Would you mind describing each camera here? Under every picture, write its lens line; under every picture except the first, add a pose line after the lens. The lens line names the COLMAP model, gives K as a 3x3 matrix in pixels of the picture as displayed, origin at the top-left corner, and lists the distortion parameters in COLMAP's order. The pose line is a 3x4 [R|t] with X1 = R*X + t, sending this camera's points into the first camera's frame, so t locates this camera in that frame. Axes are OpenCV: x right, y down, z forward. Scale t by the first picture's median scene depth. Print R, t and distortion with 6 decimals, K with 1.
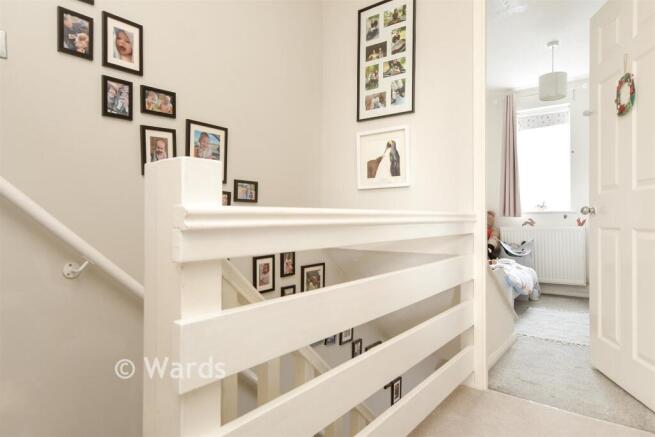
lens RADIAL K [[396.9, 0, 327.7], [0, 396.9, 213.9], [0, 0, 1]] dist [0.002650, 0.000134]
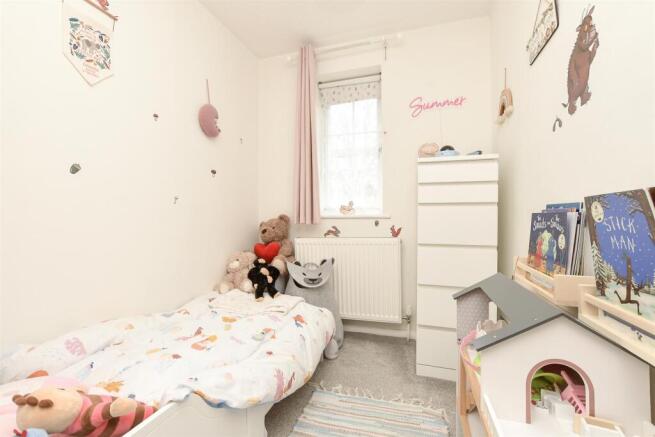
lens RADIAL K [[290.3, 0, 328.1], [0, 290.3, 220.5], [0, 0, 1]] dist [-0.010478, 0.000202]
pose [[0.941542, -0.007246, 0.336817, 0.335698], [0.004342, 0.999947, 0.009374, -0.003794], [-0.336867, -0.007363, 0.941523, 0.530677]]
